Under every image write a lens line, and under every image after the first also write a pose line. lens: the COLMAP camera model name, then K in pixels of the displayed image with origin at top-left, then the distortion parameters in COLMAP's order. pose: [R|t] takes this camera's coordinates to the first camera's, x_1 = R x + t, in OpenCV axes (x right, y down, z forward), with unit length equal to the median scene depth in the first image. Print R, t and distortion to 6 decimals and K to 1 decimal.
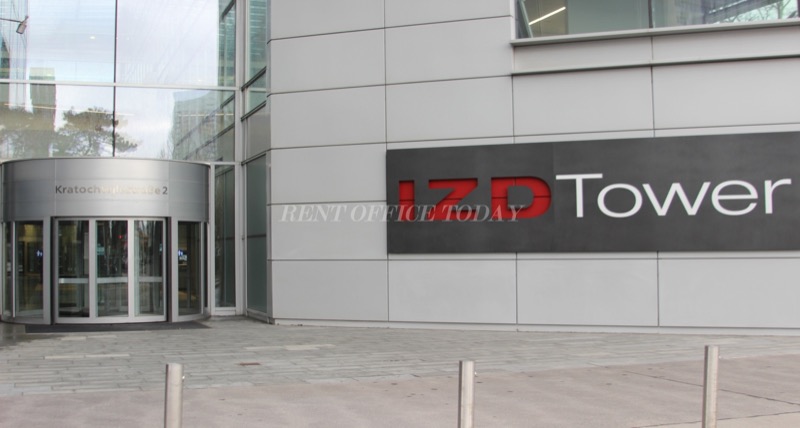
lens RADIAL K [[1010.8, 0, 400.0], [0, 1010.8, 214.0], [0, 0, 1]] dist [-0.200938, -0.012772]
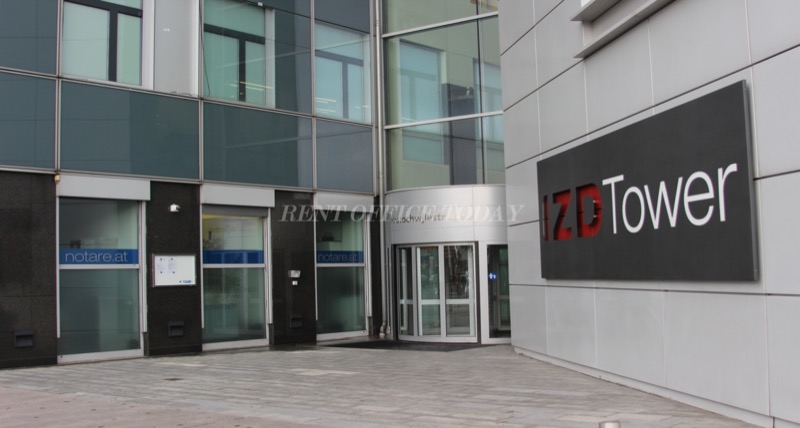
lens RADIAL K [[1010.8, 0, 400.0], [0, 1010.8, 214.0], [0, 0, 1]] dist [-0.200938, -0.012772]
pose [[0.524566, -0.049527, -0.849928, 0.630222], [0.043538, 0.998561, -0.031317, 0.004209], [0.850256, -0.020576, 0.525967, 0.399321]]
